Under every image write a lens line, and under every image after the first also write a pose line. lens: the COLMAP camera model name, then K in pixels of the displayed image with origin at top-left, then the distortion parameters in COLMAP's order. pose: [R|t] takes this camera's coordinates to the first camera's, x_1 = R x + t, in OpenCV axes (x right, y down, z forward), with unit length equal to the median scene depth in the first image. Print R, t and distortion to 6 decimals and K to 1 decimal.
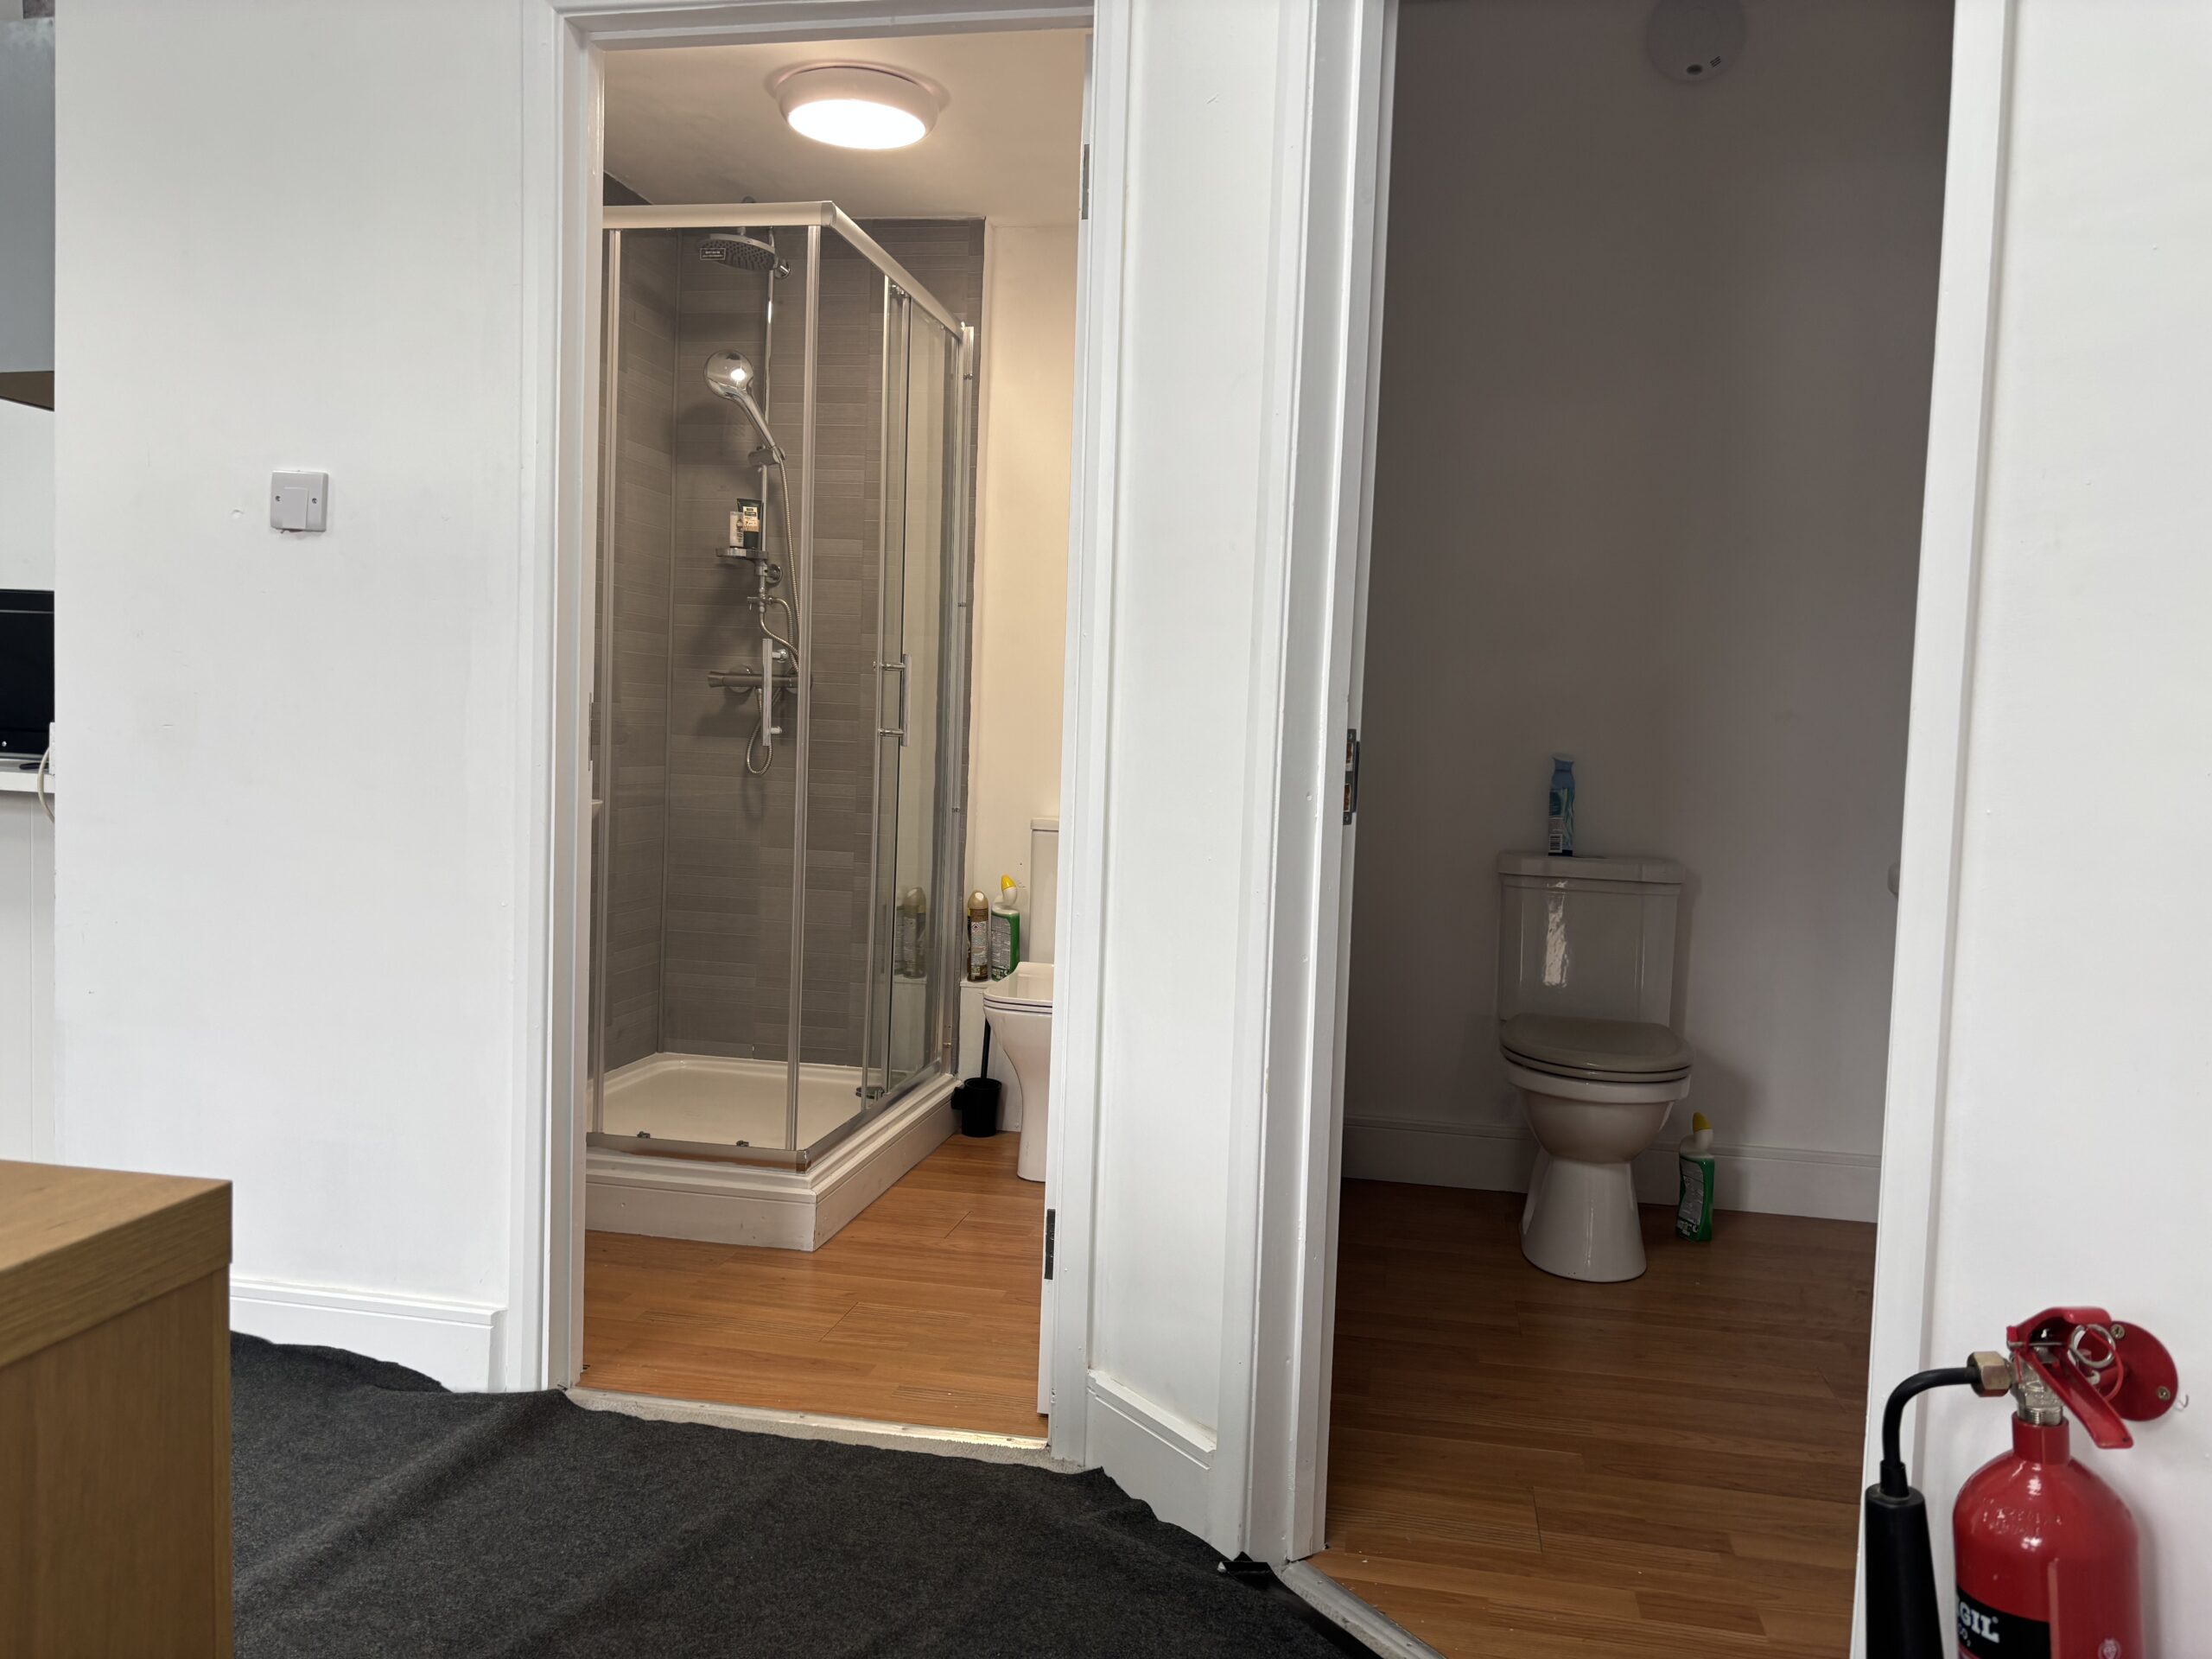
lens RADIAL K [[1721.5, 0, 1117.4], [0, 1721.5, 824.8], [0, 0, 1]] dist [0.051975, -0.045730]
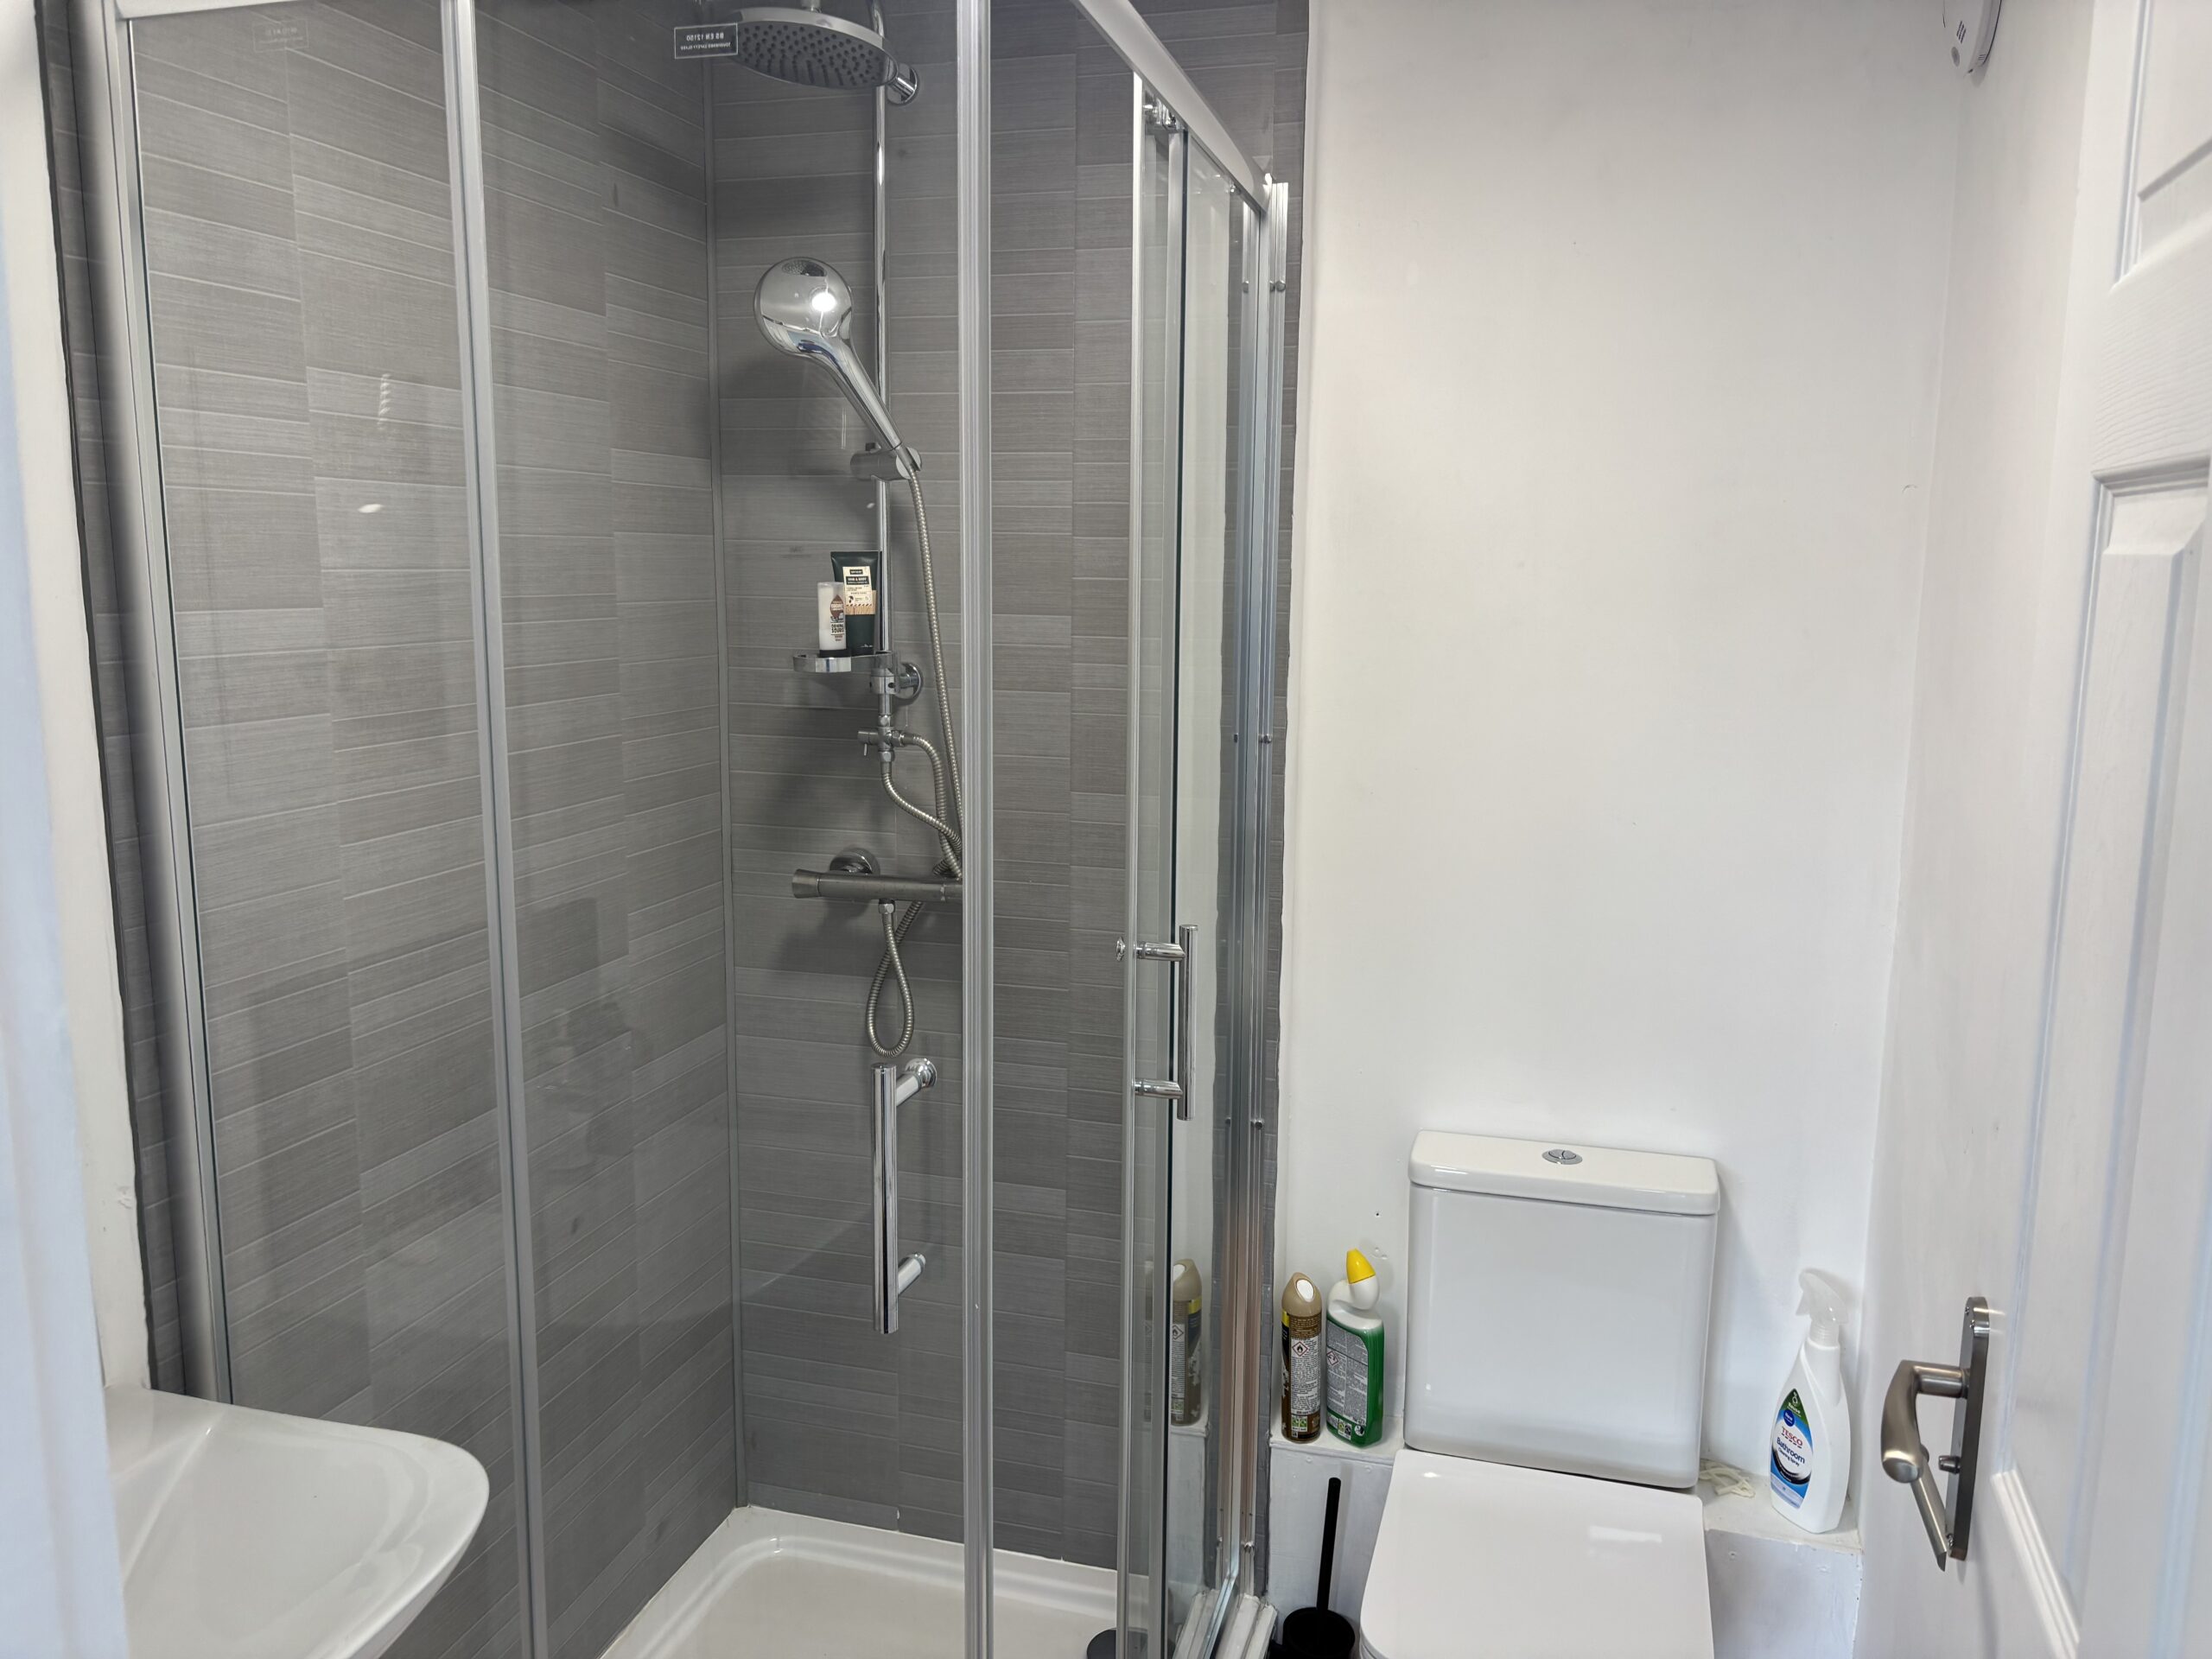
lens RADIAL K [[1721.5, 0, 1102.0], [0, 1721.5, 841.0], [0, 0, 1]] dist [0.051975, -0.045730]
pose [[0.995493, -0.011362, -0.094147, -0.091089], [0.021591, 0.993878, 0.108350, -0.155293], [0.092340, -0.109895, 0.989645, 0.483136]]
